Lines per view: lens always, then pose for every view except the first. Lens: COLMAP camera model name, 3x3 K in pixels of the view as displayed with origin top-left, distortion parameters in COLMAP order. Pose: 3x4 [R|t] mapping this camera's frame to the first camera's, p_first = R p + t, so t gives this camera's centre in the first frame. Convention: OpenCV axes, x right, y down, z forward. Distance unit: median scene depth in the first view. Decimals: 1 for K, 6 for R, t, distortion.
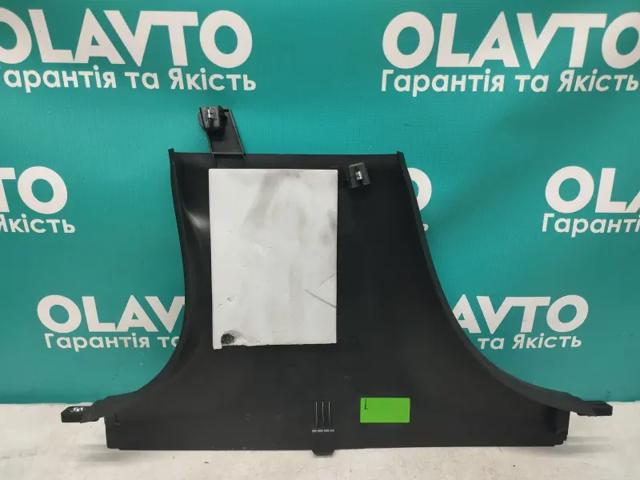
lens RADIAL K [[528.8, 0, 320.0], [0, 528.8, 240.0], [0, 0, 1]] dist [0.090535, -0.118848]
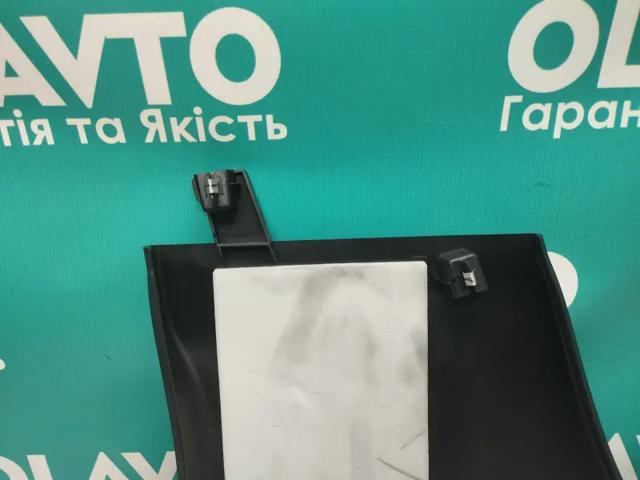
lens RADIAL K [[540.2, 0, 320.0], [0, 540.2, 240.0], [0, 0, 1]] dist [0.085897, -0.126590]
pose [[0.999279, -0.034262, -0.016371, -0.077429], [0.034408, 0.999370, 0.008753, -0.170693], [0.016061, -0.009310, 0.999828, 0.390416]]
